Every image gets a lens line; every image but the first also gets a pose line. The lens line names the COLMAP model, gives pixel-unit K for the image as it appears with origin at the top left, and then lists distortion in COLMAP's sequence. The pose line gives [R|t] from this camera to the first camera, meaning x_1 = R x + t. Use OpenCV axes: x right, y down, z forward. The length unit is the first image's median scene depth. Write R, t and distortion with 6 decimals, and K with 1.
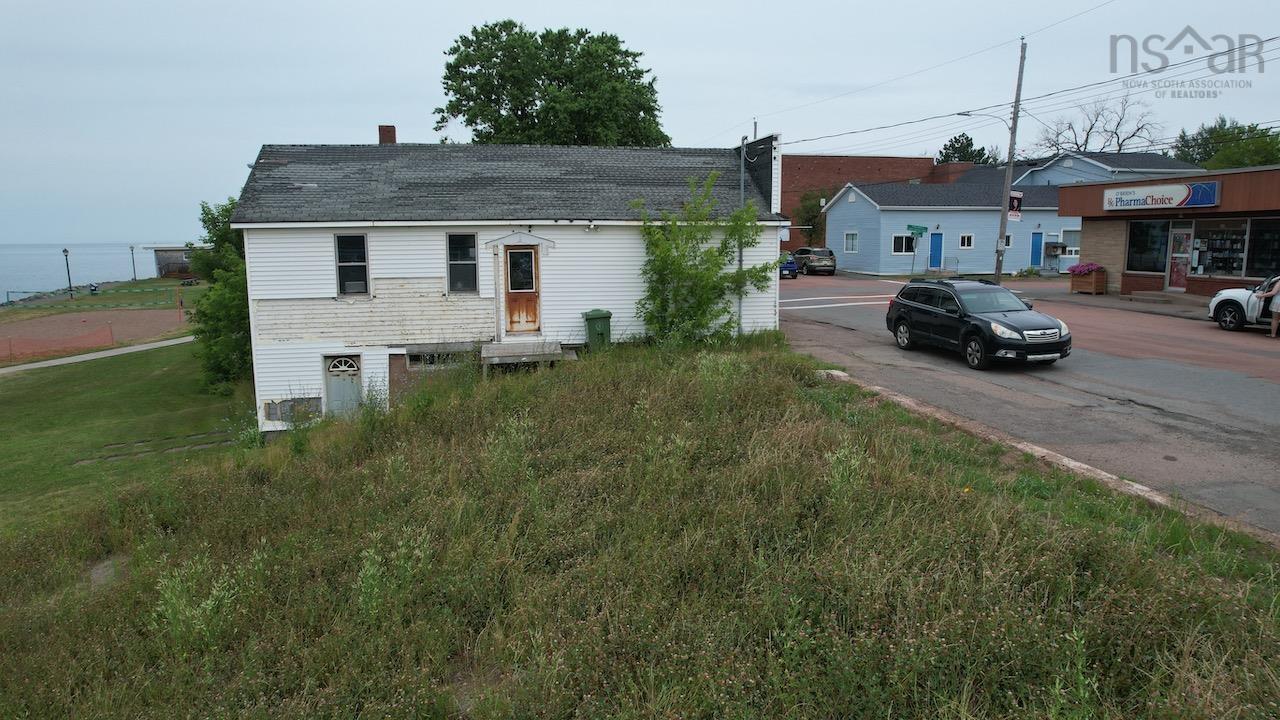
lens RADIAL K [[807.7, 0, 645.8], [0, 807.7, 364.4], [0, 0, 1]] dist [-0.032347, 0.012140]
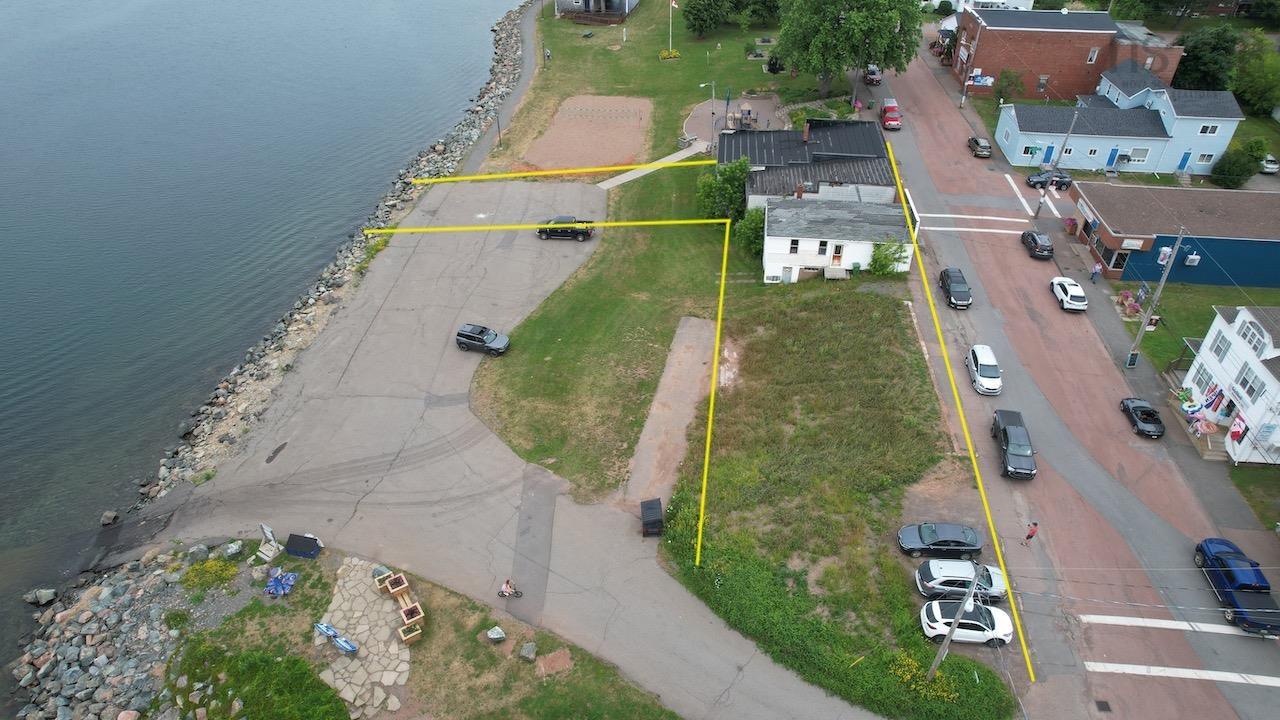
lens RADIAL K [[807.7, 0, 640.6], [0, 807.7, 358.2], [0, 0, 1]] dist [-0.032347, 0.012140]
pose [[0.957768, 0.176574, -0.226940, -0.096375], [-0.052562, 0.883457, 0.465554, -1.357111], [0.282697, -0.433964, 0.855428, -2.640214]]
